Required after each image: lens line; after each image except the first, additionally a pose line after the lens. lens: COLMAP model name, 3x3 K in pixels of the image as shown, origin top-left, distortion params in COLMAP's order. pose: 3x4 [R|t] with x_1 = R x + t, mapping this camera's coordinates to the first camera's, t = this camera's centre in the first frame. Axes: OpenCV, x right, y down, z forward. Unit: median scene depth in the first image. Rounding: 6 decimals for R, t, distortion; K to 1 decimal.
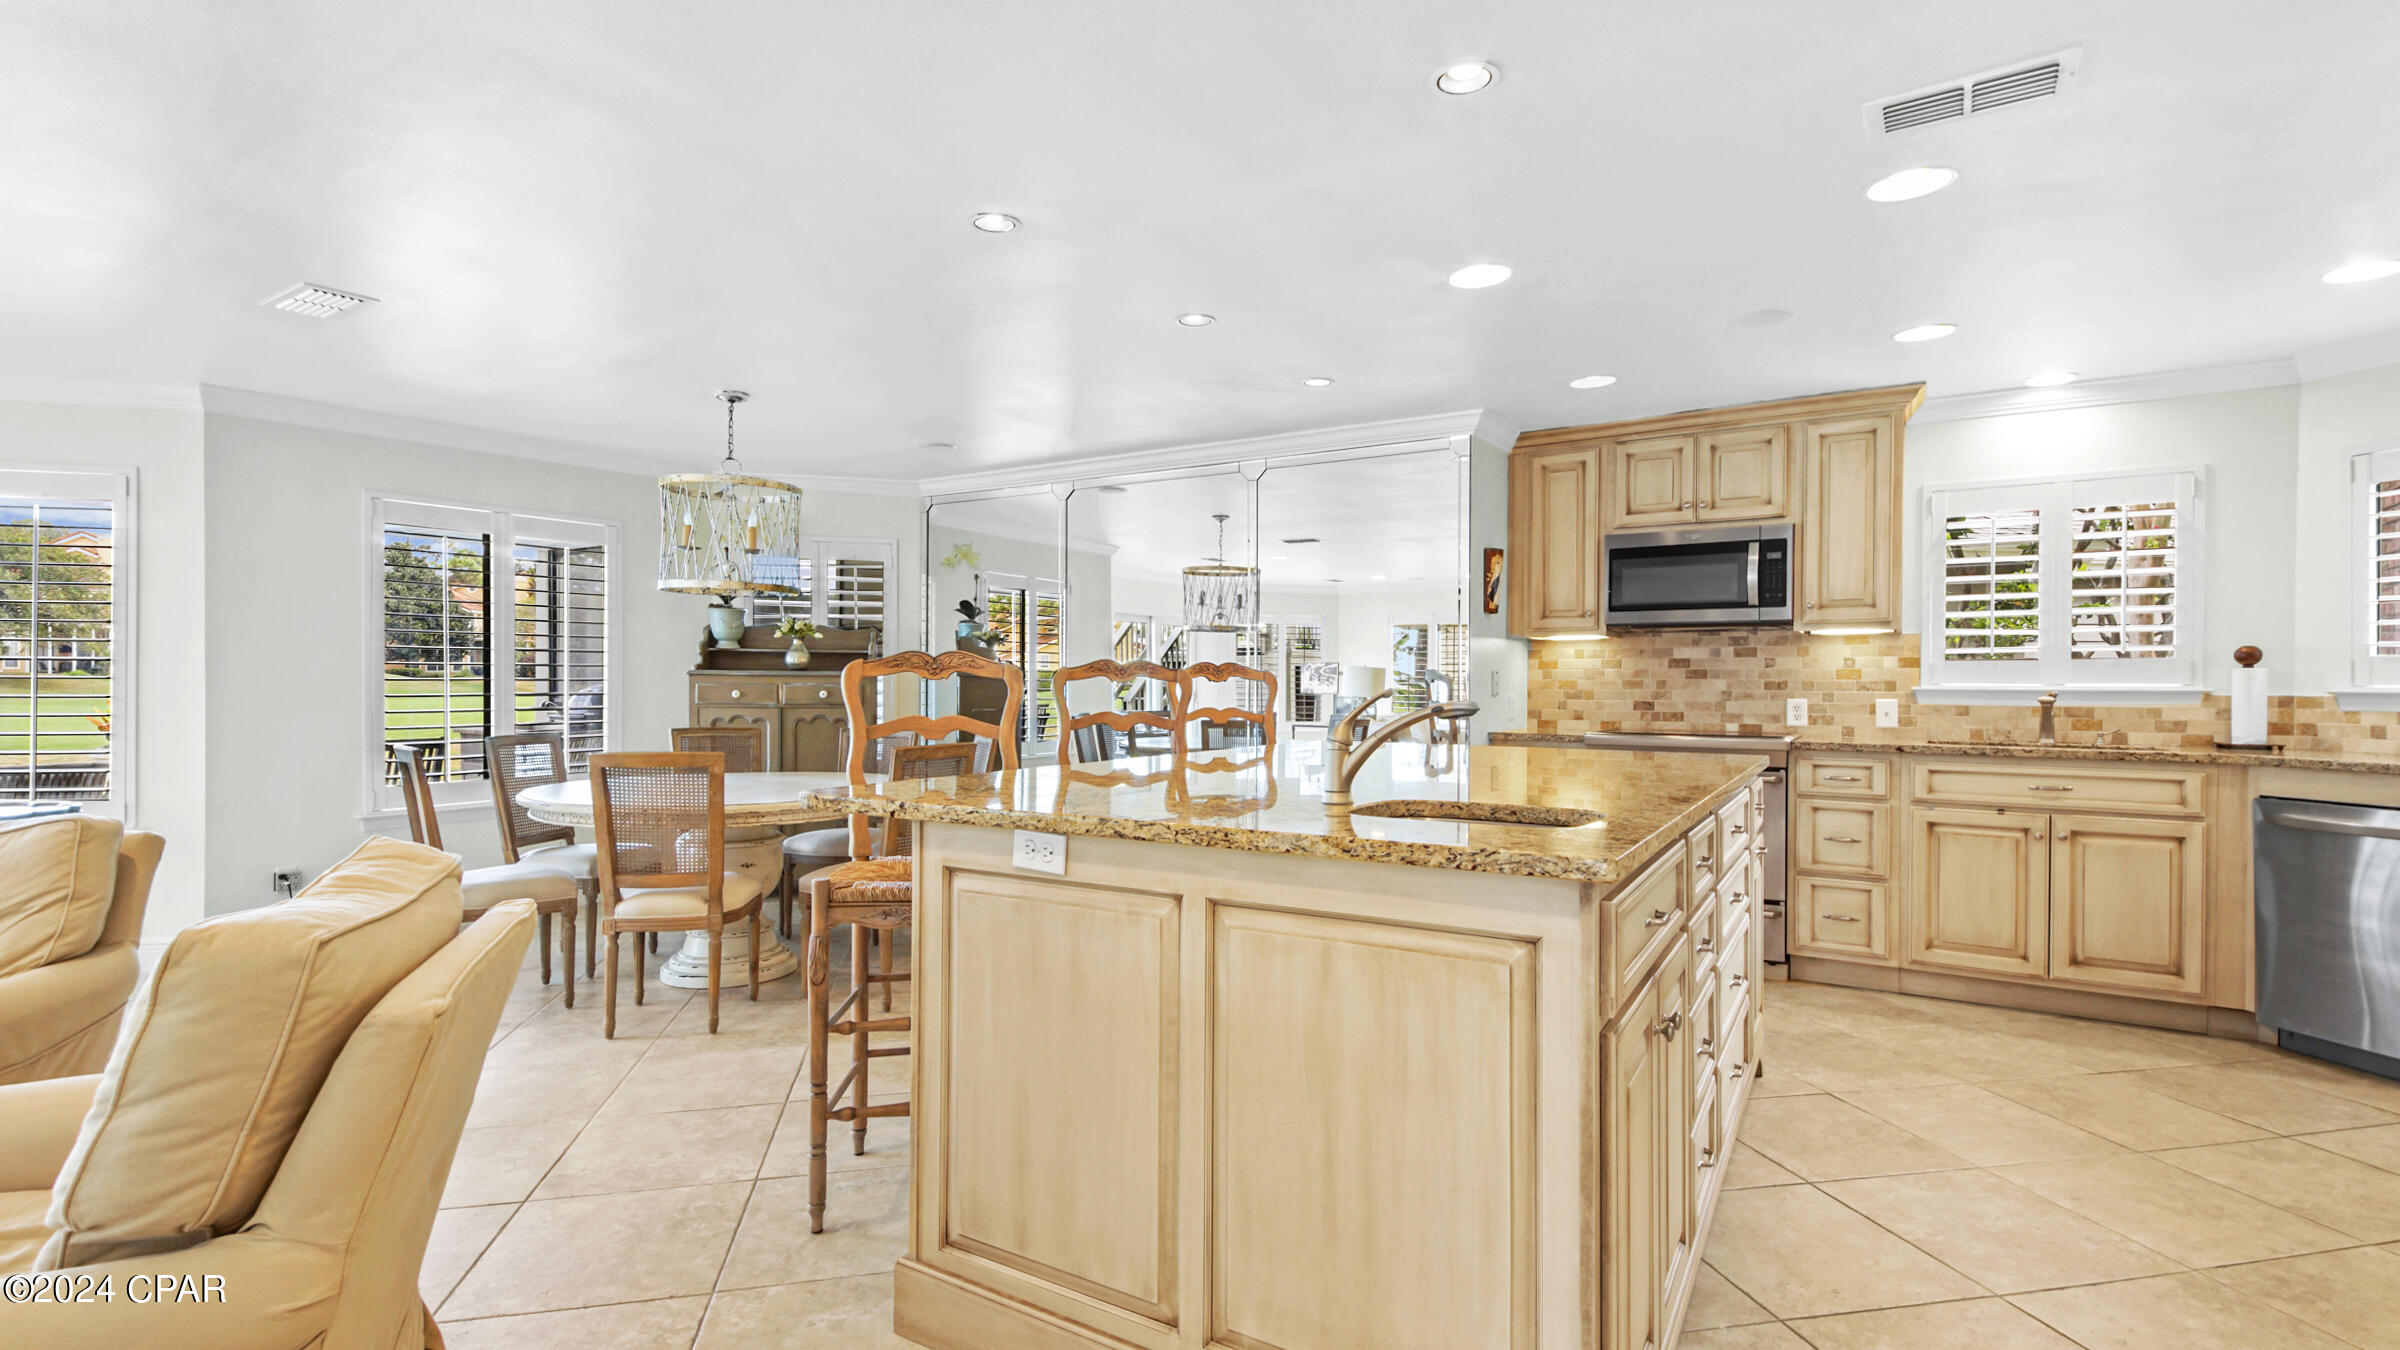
lens RADIAL K [[1113.3, 0, 1187.8], [0, 1113.3, 682.9], [0, 0, 1]] dist [0.040344, -0.022980]
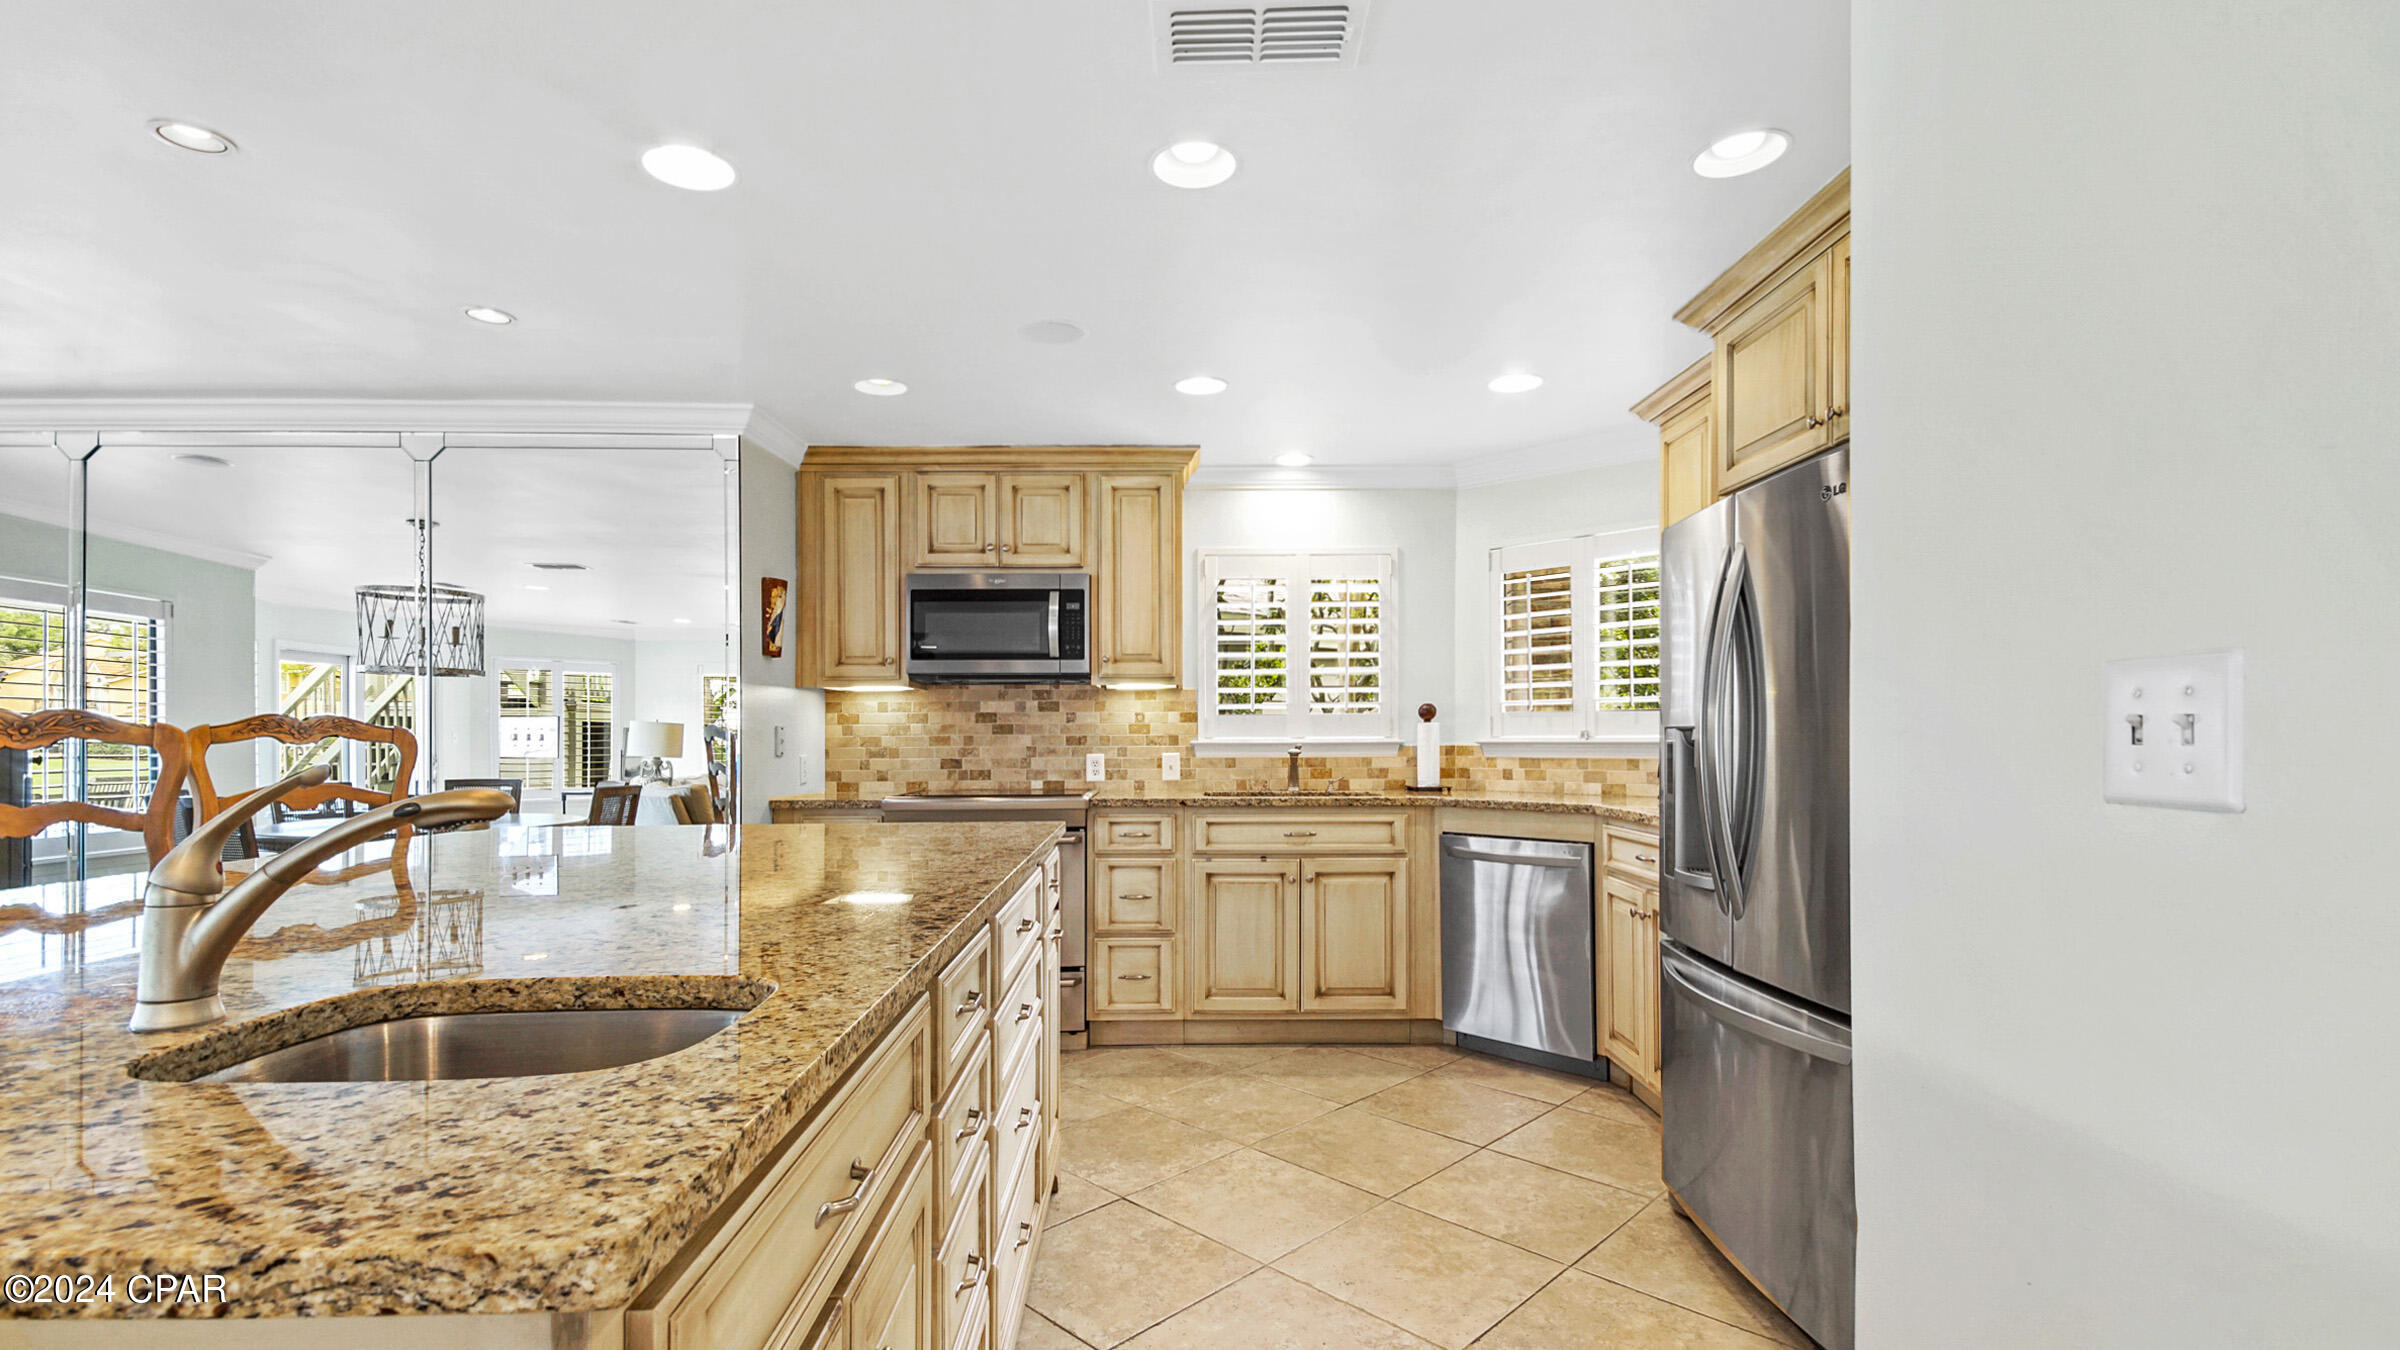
lens RADIAL K [[1064.3, 0, 1186.7], [0, 1064.3, 724.4], [0, 0, 1]] dist [0.028945, 0.000211]
pose [[0.837699, -0.001756, 0.546130, 0.103767], [0.008404, 0.999918, -0.009676, -0.002100], [-0.546068, 0.012695, 0.837645, 0.181662]]
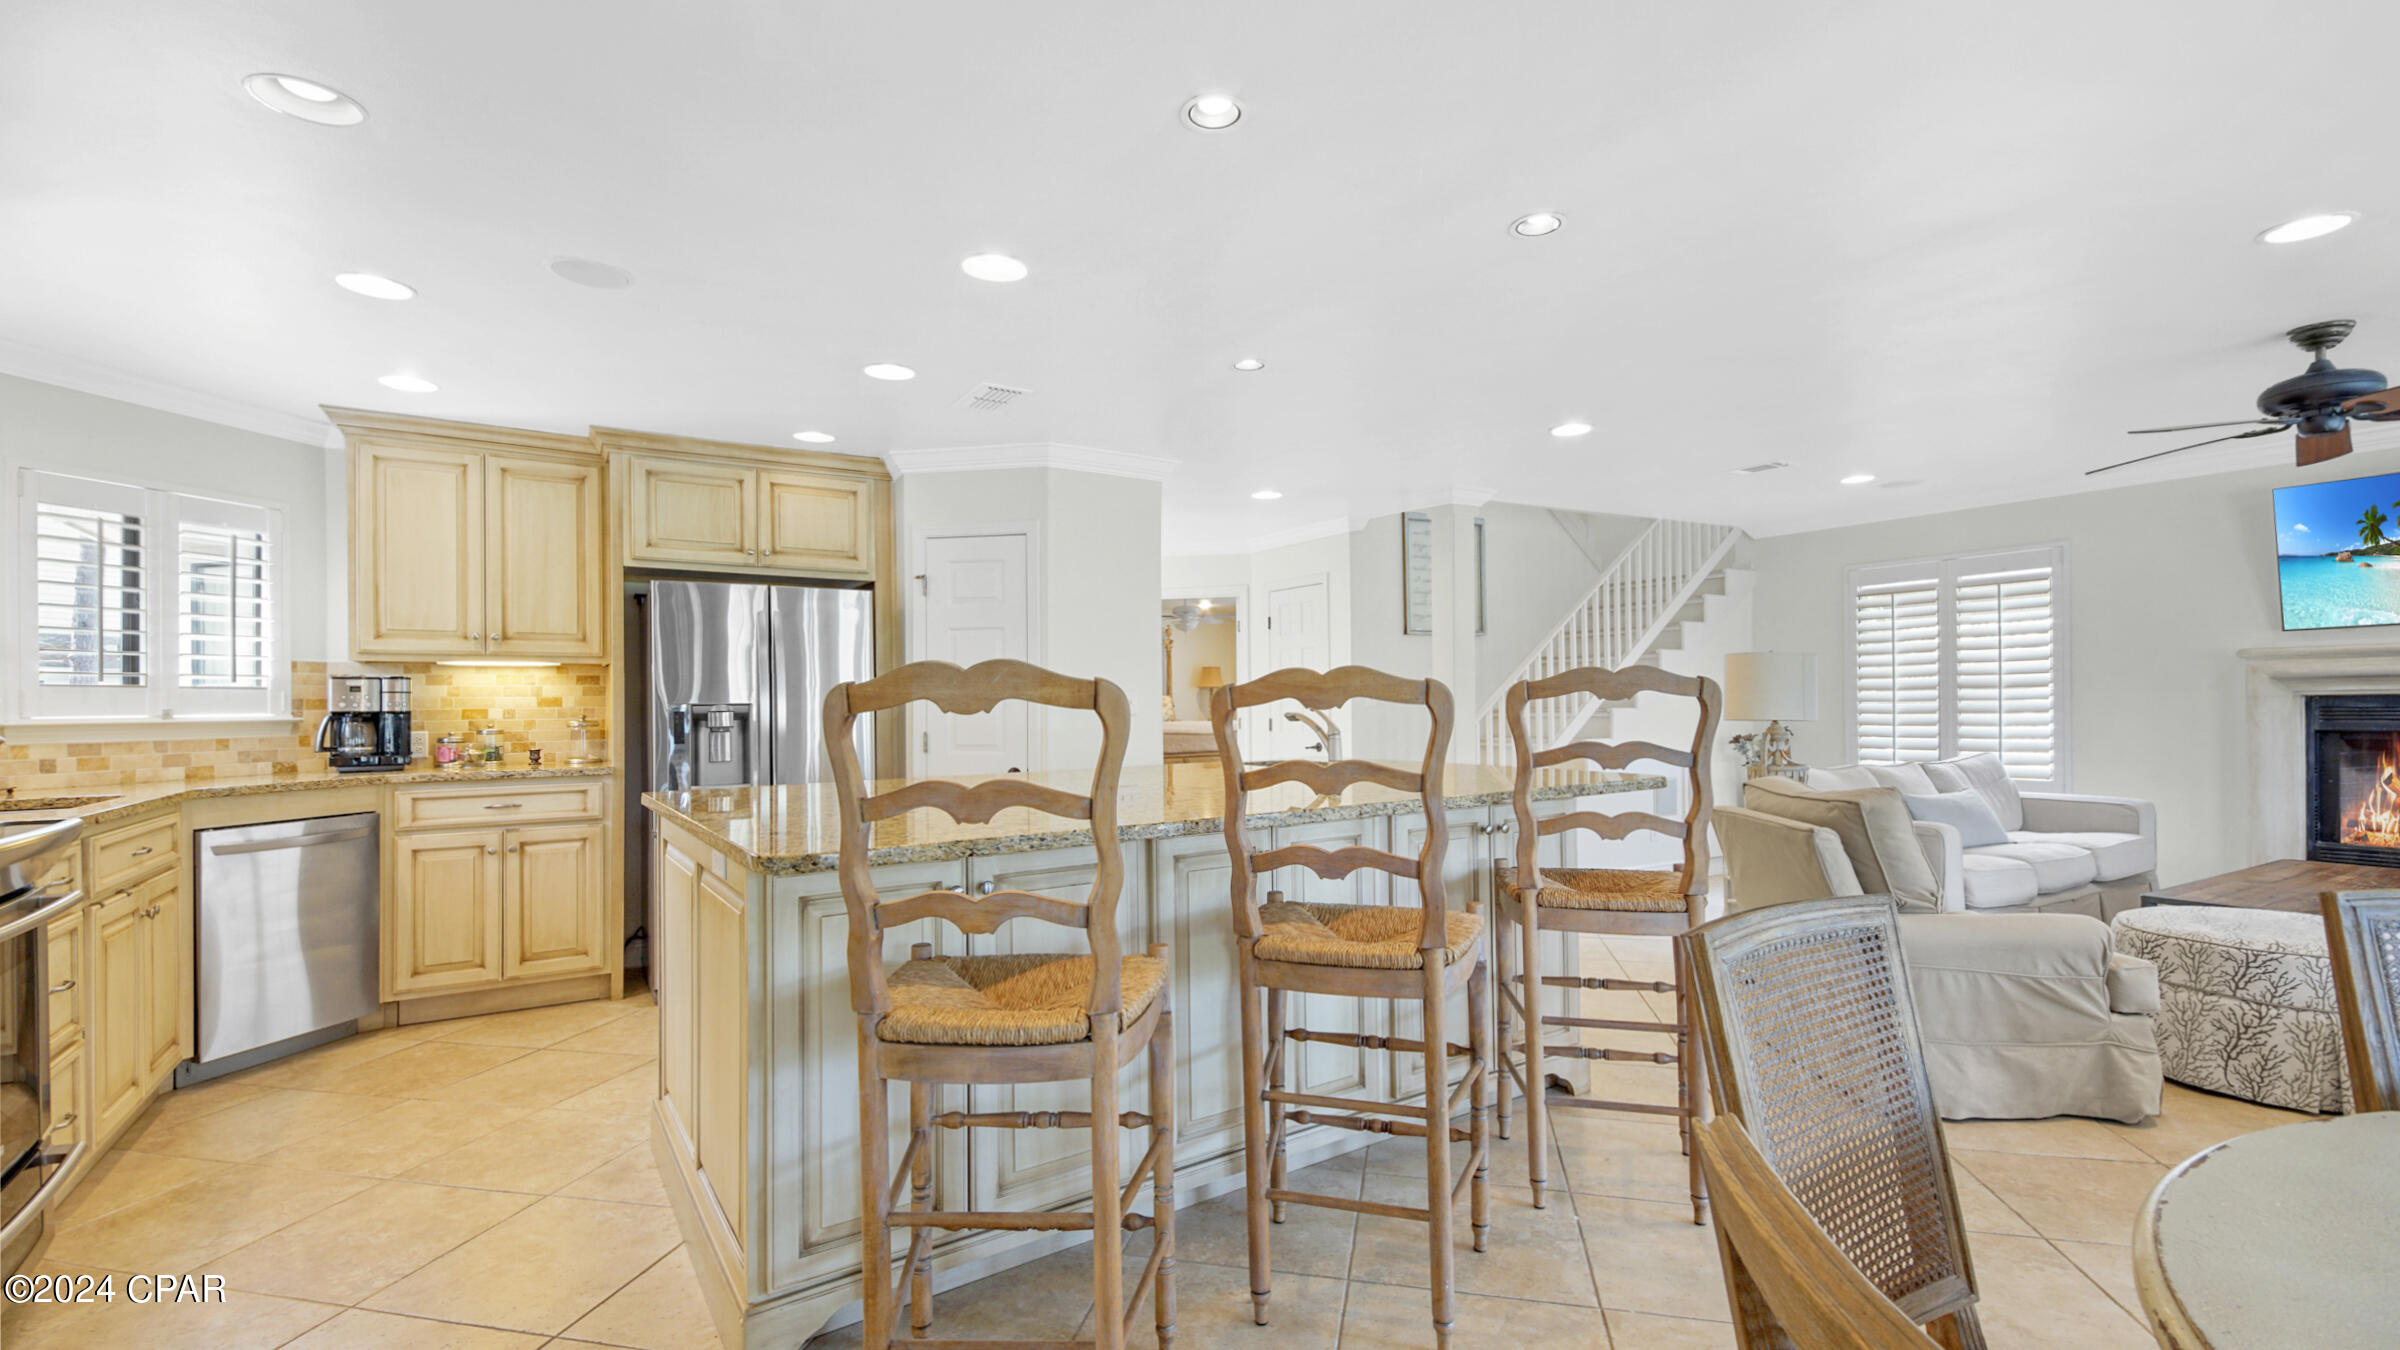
lens RADIAL K [[1113.3, 0, 1187.8], [0, 1113.3, 682.9], [0, 0, 1]] dist [0.040344, -0.022980]
pose [[-0.897046, 0.017980, 0.441571, -0.195974], [0.012358, 0.999802, -0.015605, 0.000181], [-0.441764, -0.008541, -0.897091, 1.202939]]
